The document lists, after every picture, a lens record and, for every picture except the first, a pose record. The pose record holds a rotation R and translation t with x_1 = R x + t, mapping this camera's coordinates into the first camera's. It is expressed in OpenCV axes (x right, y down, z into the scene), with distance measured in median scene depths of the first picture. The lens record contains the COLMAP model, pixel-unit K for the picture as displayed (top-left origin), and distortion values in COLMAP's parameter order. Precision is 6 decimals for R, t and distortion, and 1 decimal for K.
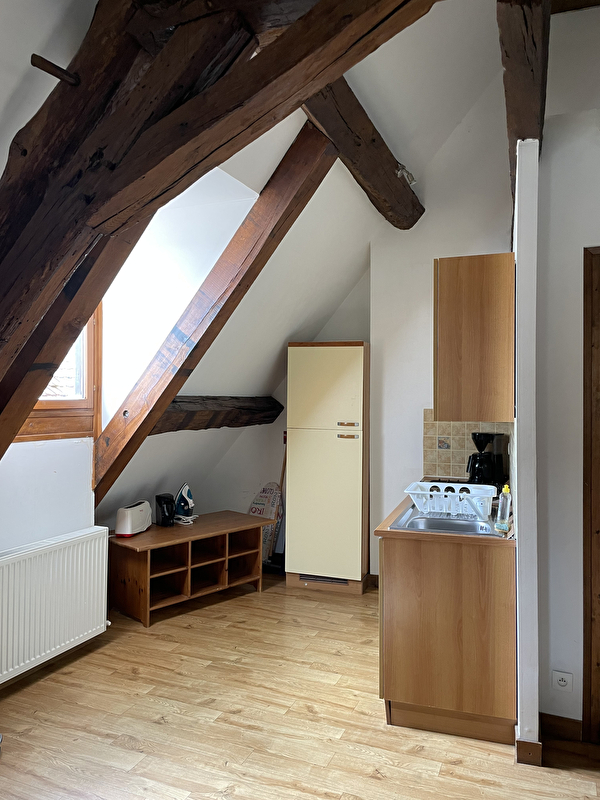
lens RADIAL K [[602.8, 0, 297.7], [0, 602.8, 403.7], [0, 0, 1]] dist [0.046278, -0.057558]
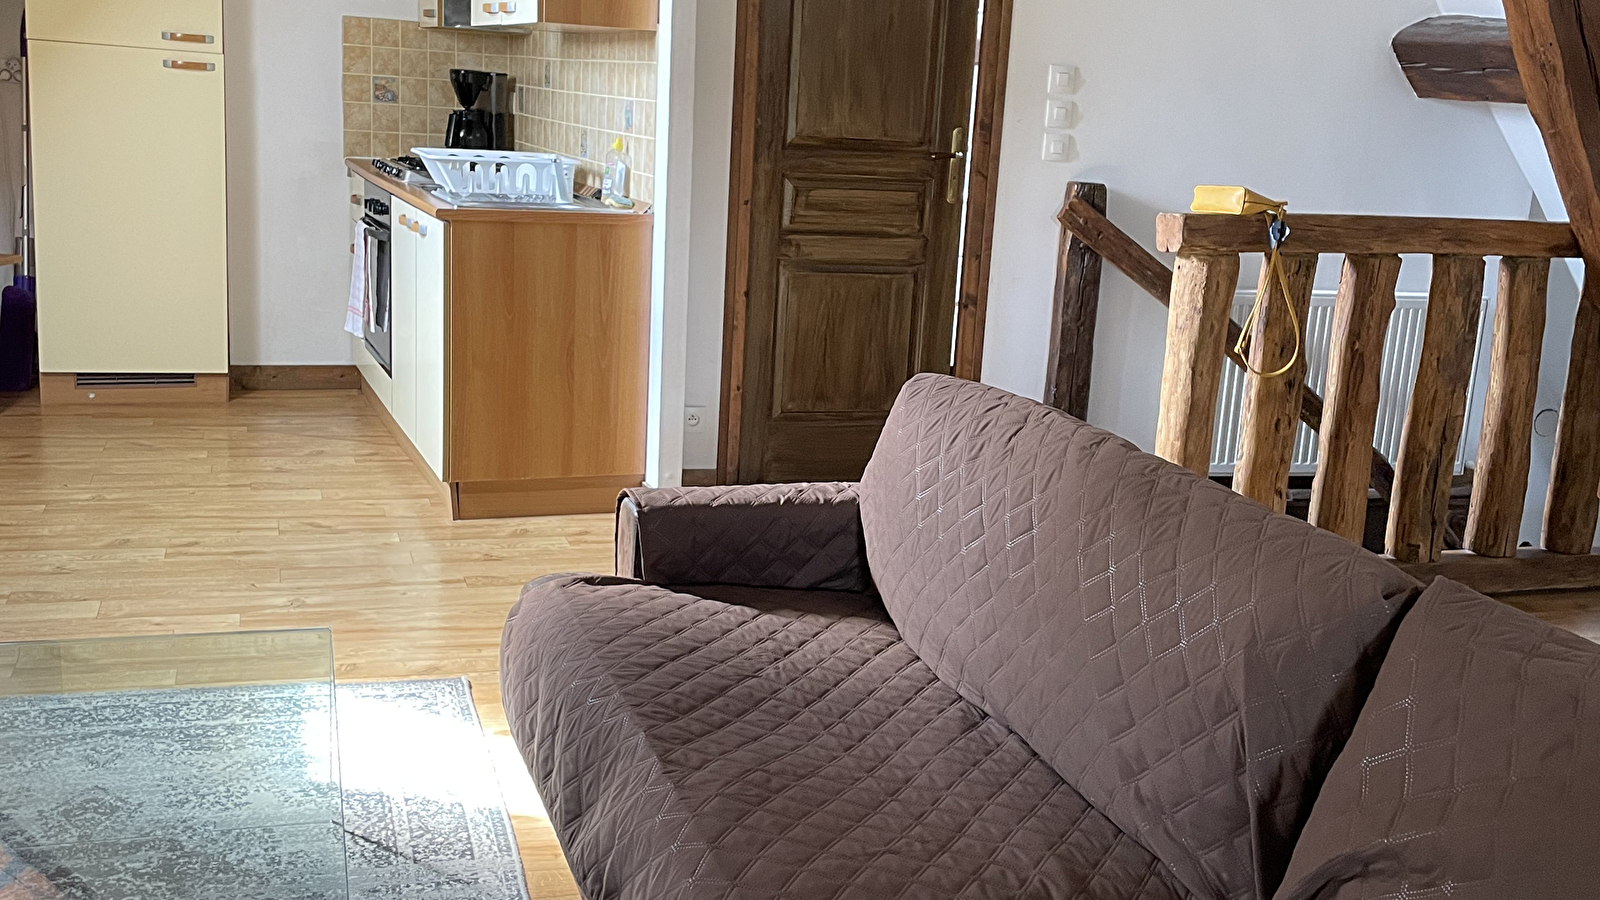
lens RADIAL K [[1646.5, 0, 795.9], [0, 1646.5, 462.0], [0, 0, 1]] dist [0.016747, 0.000000]
pose [[0.763158, -0.097766, 0.638774, -0.430372], [-0.057812, 0.974196, 0.218172, 0.051873], [-0.643621, -0.203429, 0.737813, -0.302106]]
